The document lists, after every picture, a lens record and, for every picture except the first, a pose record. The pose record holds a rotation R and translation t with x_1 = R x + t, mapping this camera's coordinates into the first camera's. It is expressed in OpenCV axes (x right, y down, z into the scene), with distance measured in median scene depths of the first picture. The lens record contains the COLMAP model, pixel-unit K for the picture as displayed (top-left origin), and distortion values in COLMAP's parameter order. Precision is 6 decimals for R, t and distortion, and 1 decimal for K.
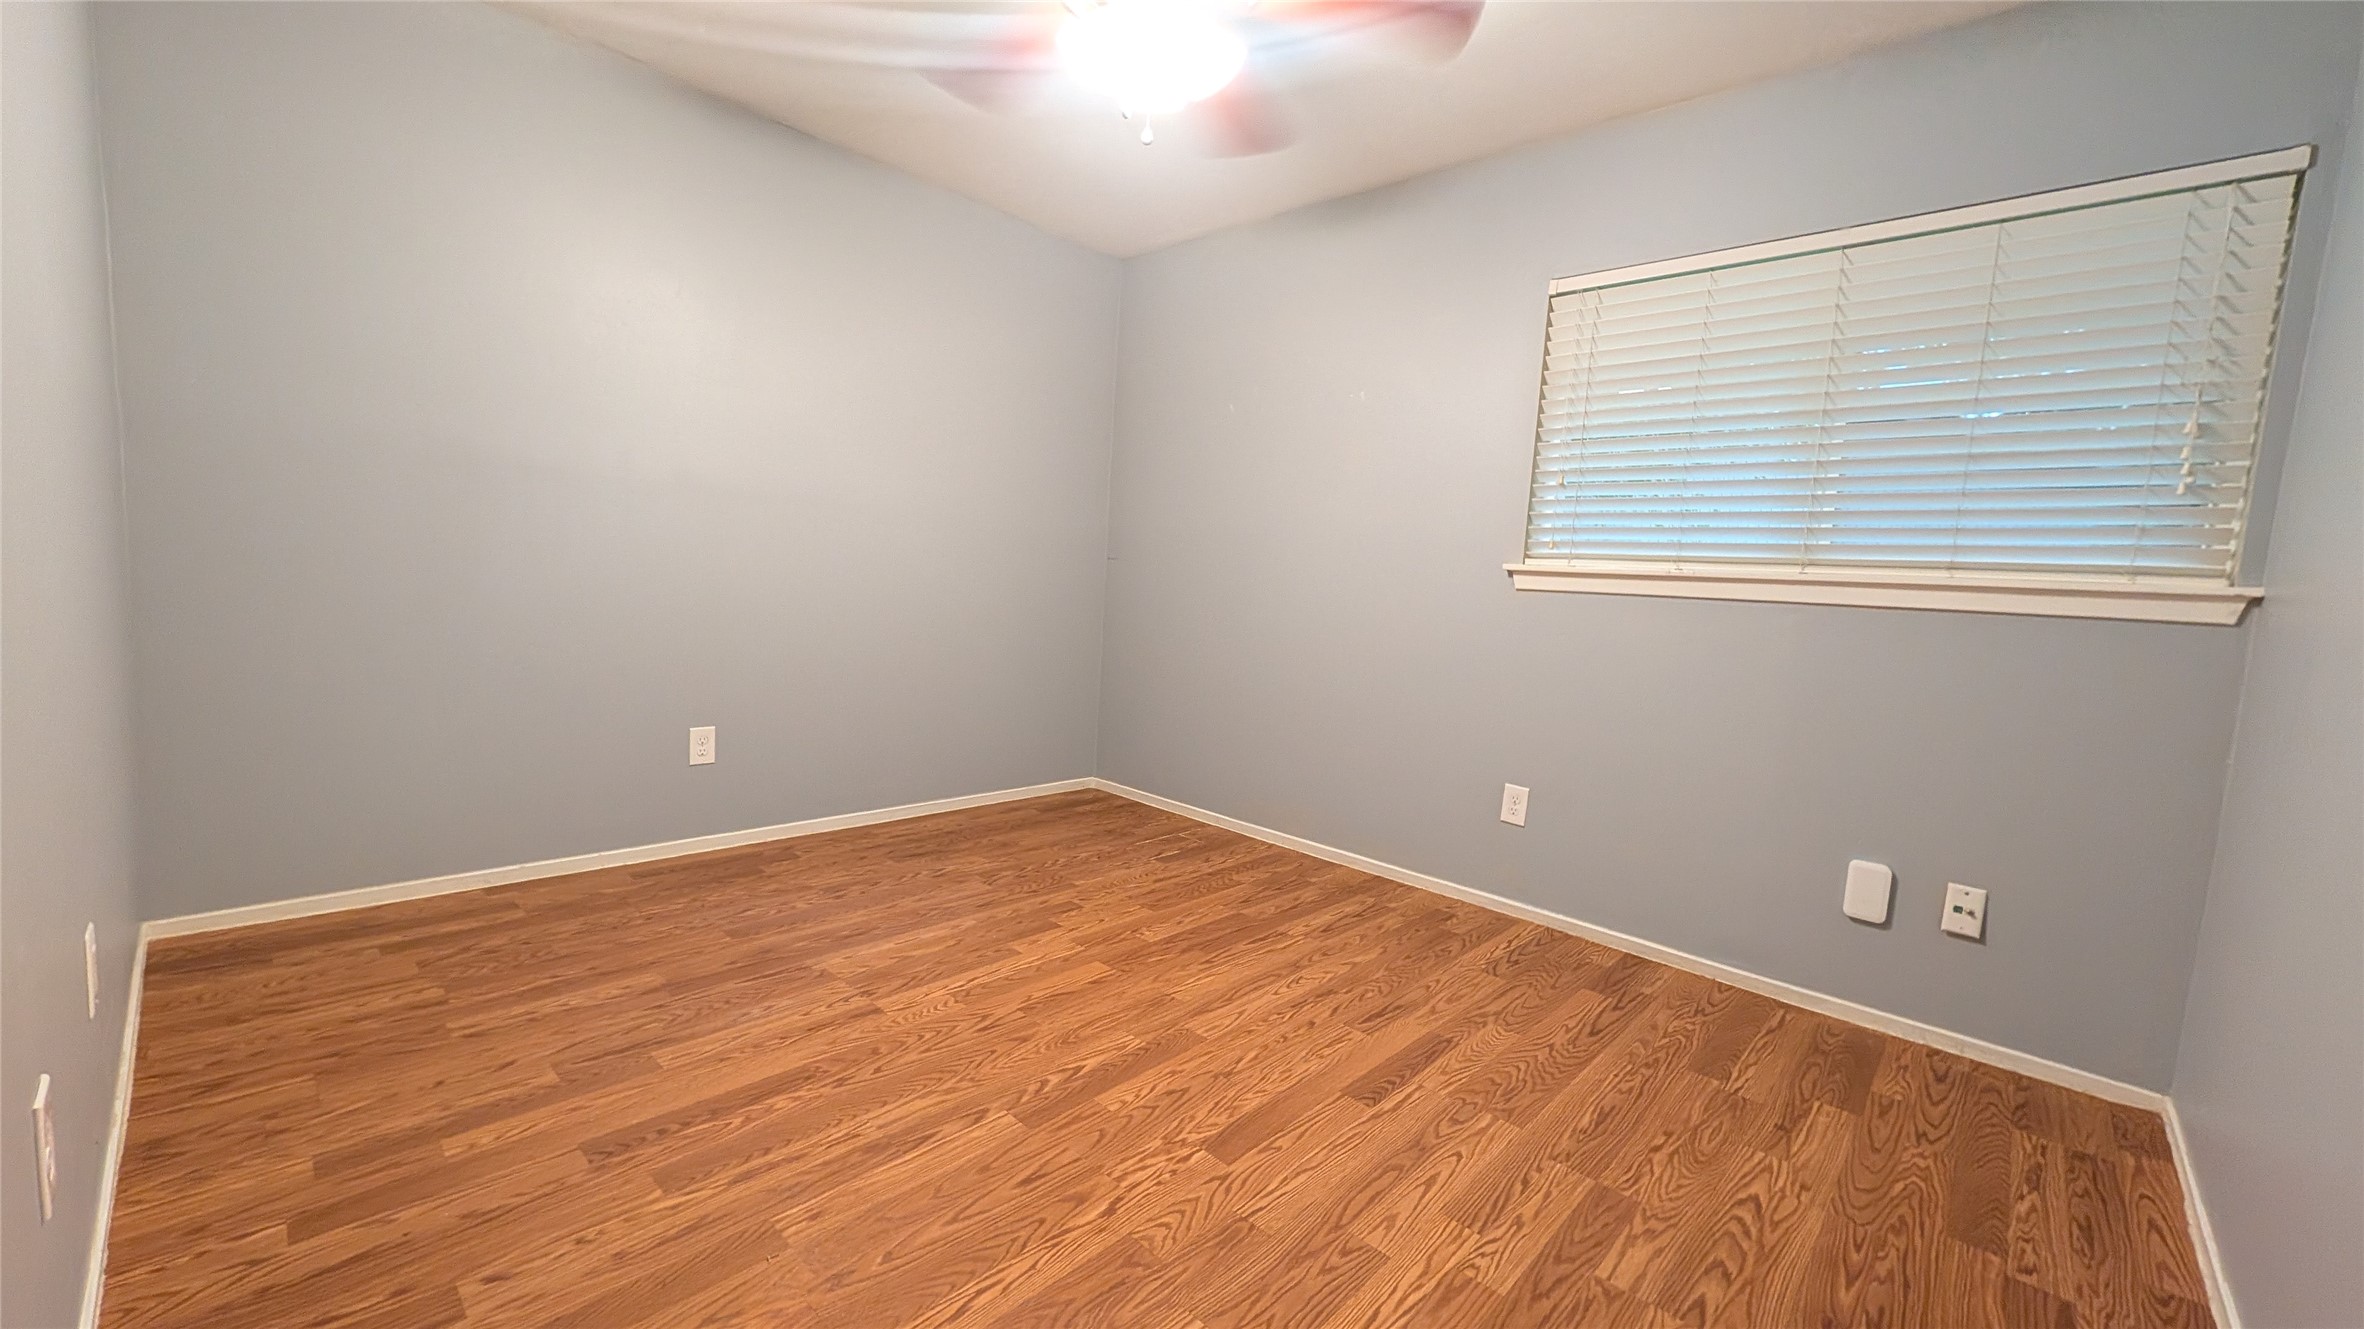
lens RADIAL K [[911.7, 0, 1180.6], [0, 911.7, 661.8], [0, 0, 1]] dist [0.002804, 0.000032]
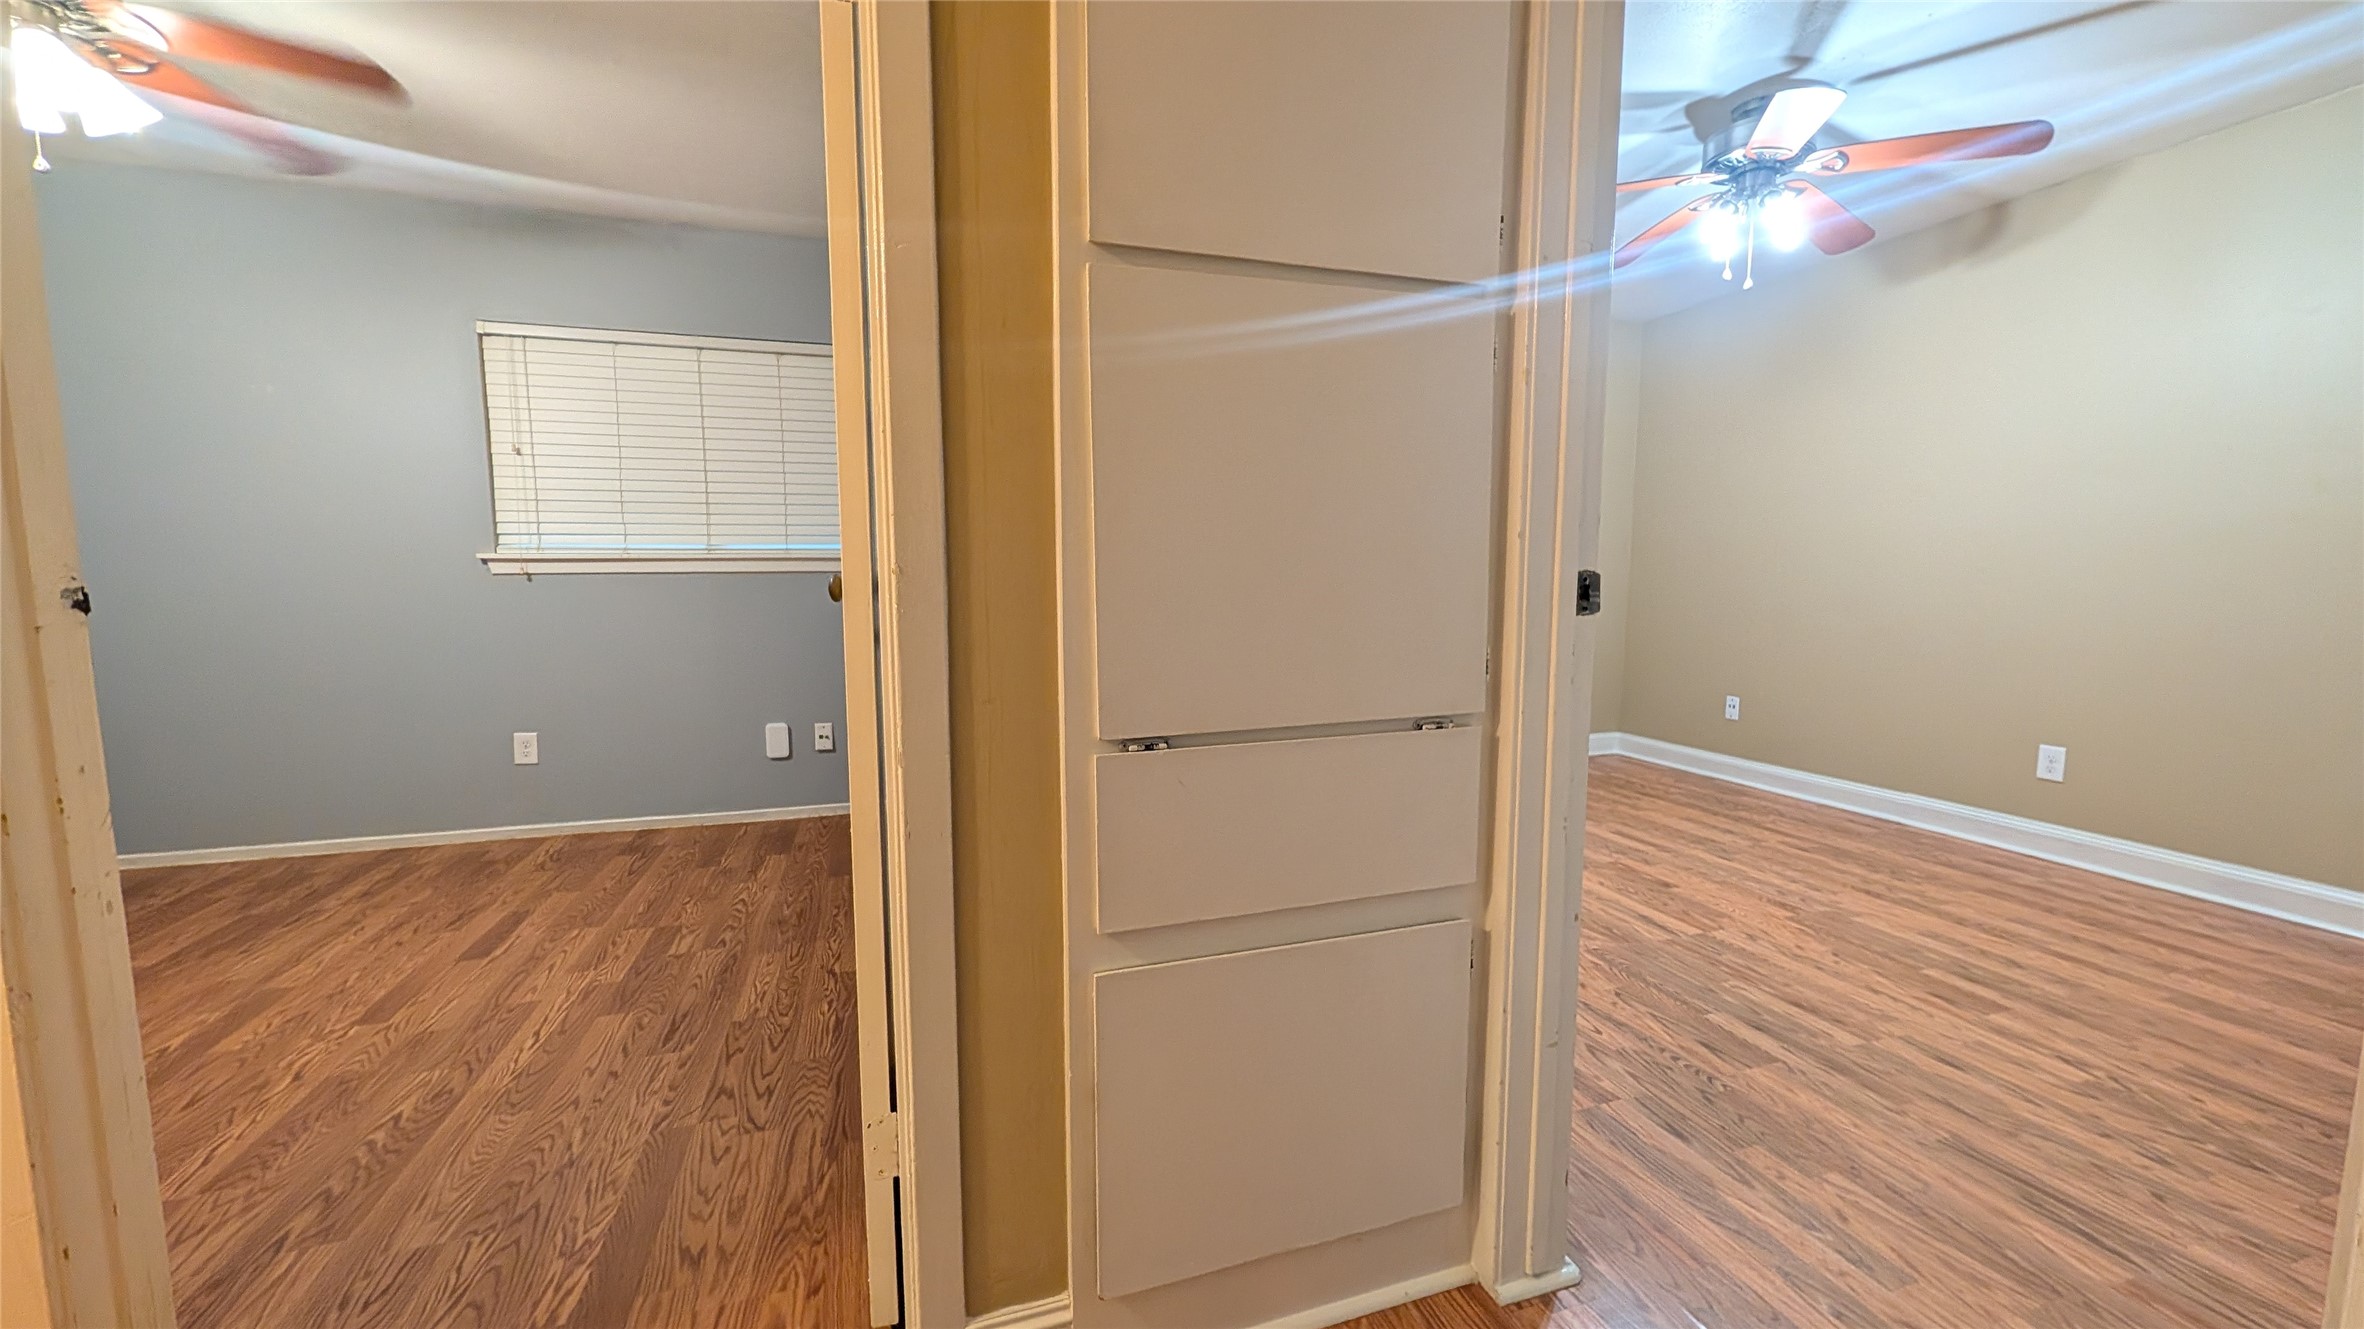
lens RADIAL K [[911.7, 0, 1179.2], [0, 911.7, 663.7], [0, 0, 1]] dist [0.002804, 0.000032]
pose [[0.485815, -0.151763, 0.860785, -0.347808], [0.113991, 0.987401, 0.109751, 0.011345], [-0.866596, 0.044803, 0.496994, -0.534799]]
